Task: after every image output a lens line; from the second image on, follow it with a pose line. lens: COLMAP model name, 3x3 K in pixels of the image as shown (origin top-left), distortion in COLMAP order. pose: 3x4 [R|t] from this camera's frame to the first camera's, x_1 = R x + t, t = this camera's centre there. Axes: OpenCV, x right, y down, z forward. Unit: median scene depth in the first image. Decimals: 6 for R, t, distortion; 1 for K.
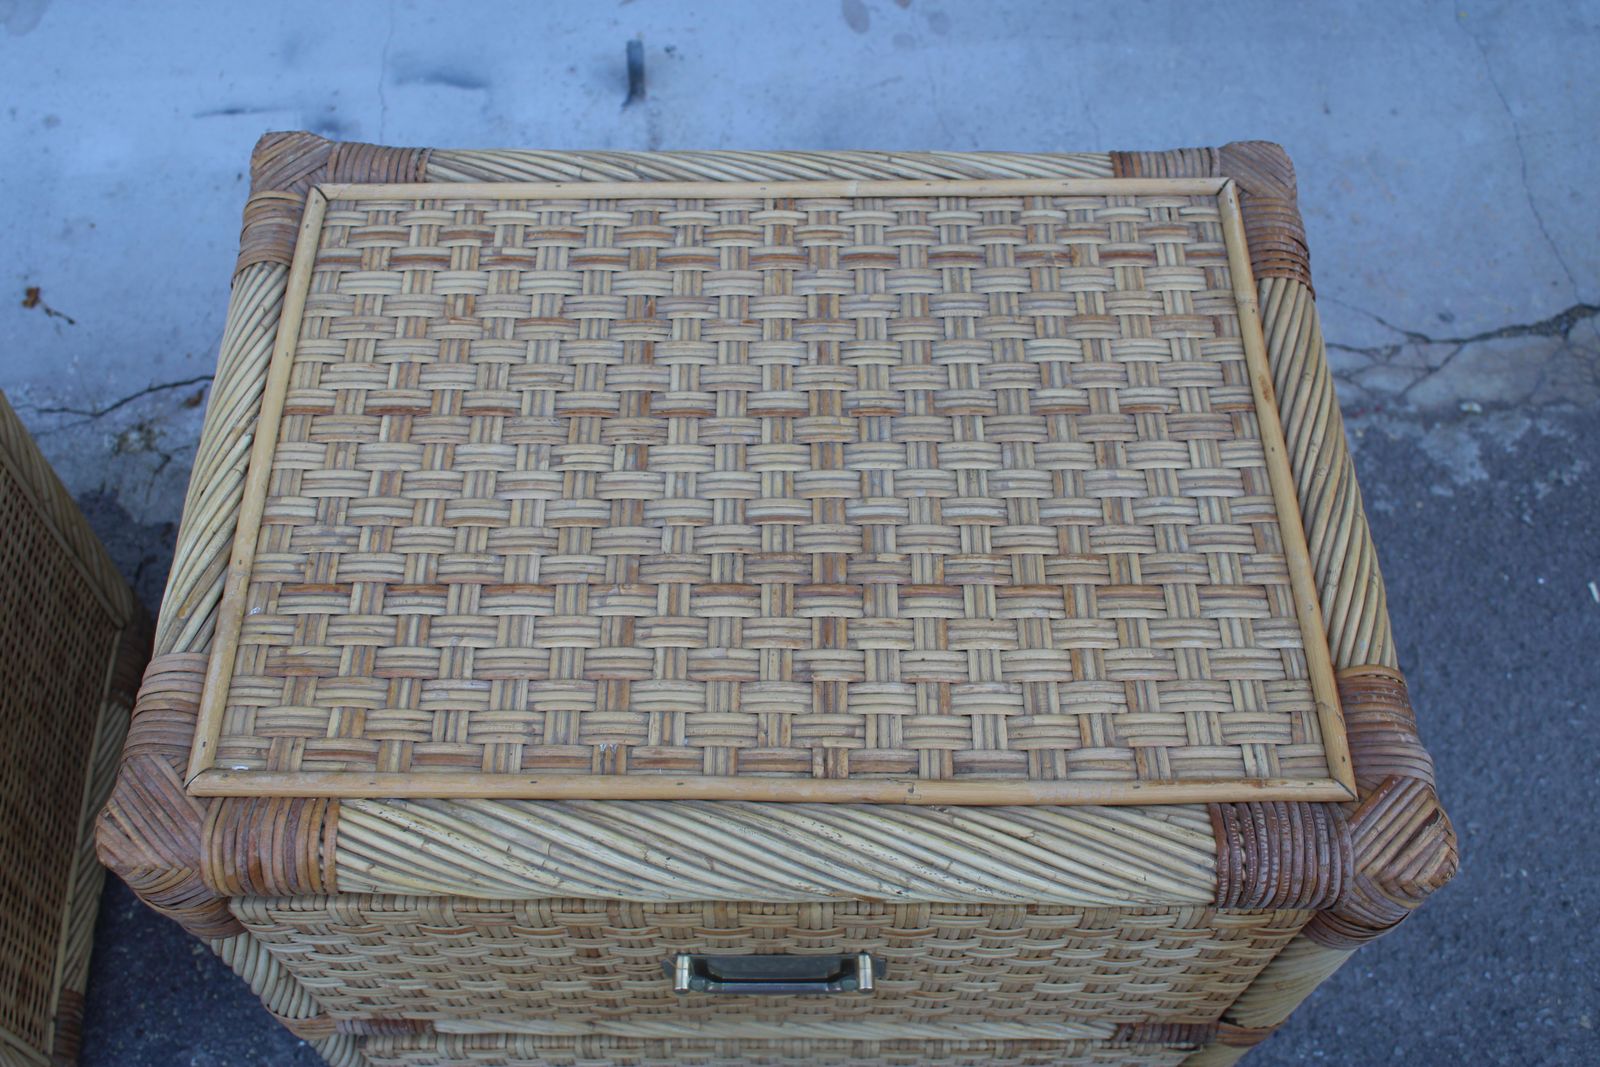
lens RADIAL K [[1581.7, 0, 800.0], [0, 1581.7, 533.5], [0, 0, 1]] dist [-0.131399, 0.138164]
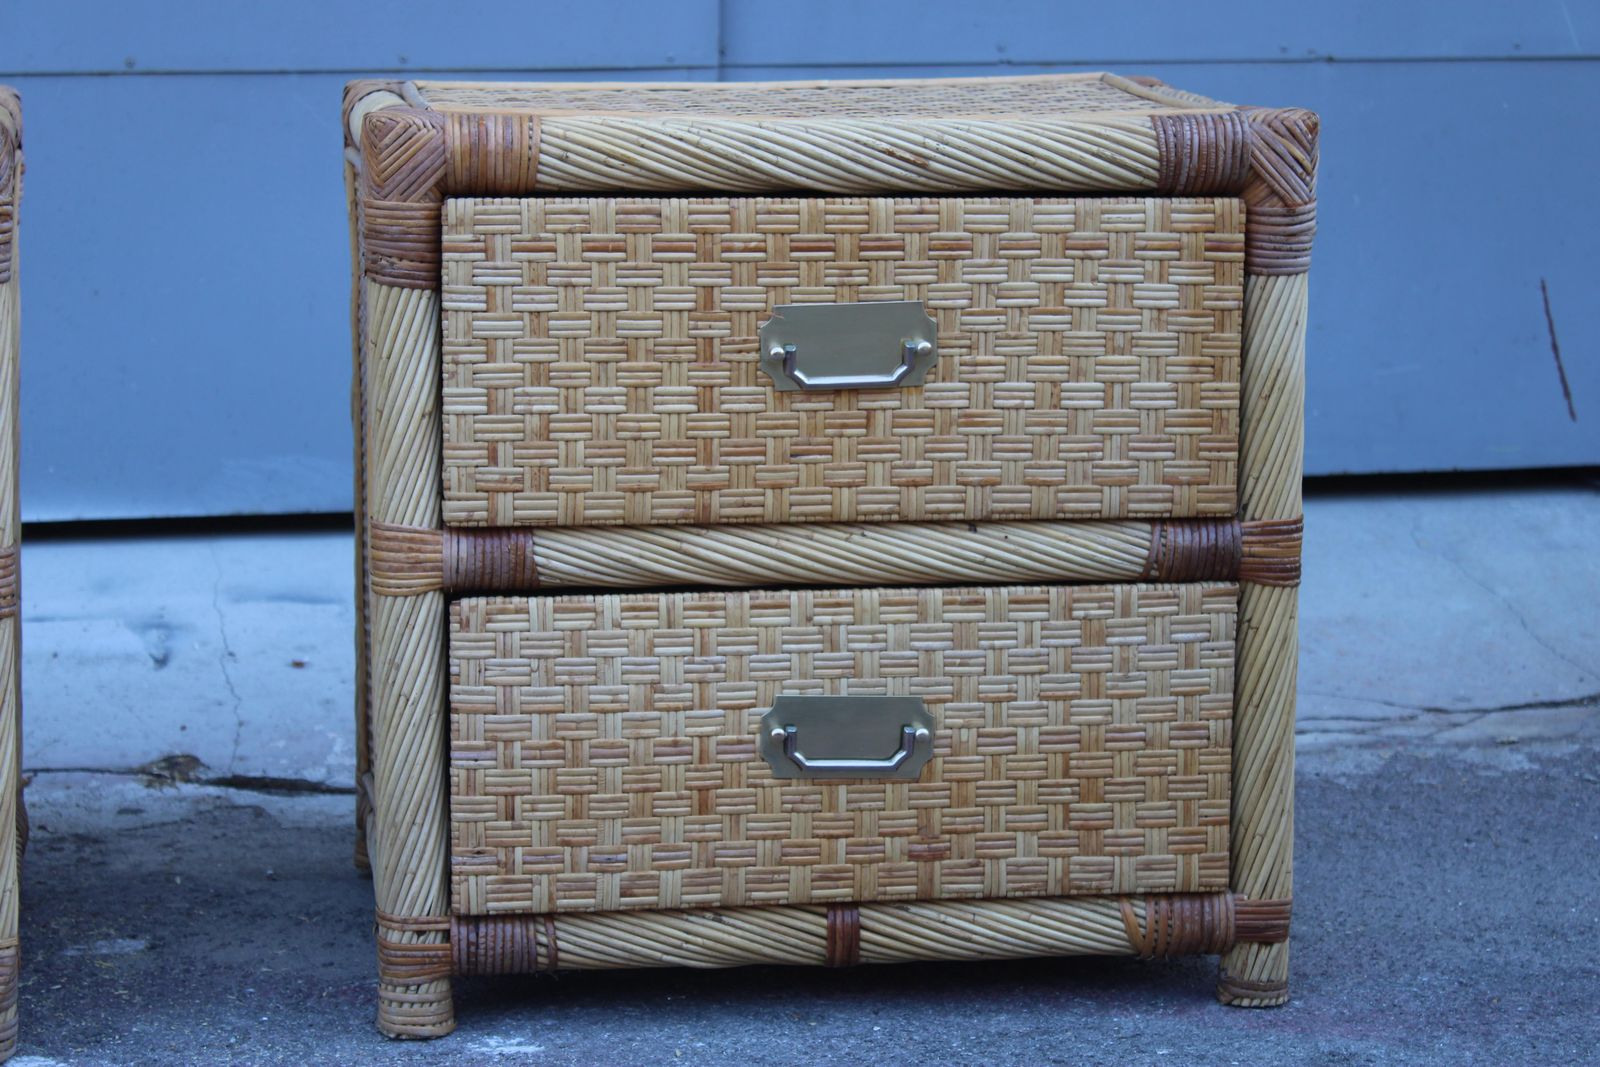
lens RADIAL K [[3541.8, 0, 769.3], [0, 3541.8, 522.0], [0, 0, 1]] dist [0.043936, 0.244144]
pose [[0.992031, -0.026574, 0.123158, -0.426895], [0.109444, 0.666031, -0.737851, 2.431649], [-0.062419, 0.745450, 0.663632, -0.752113]]
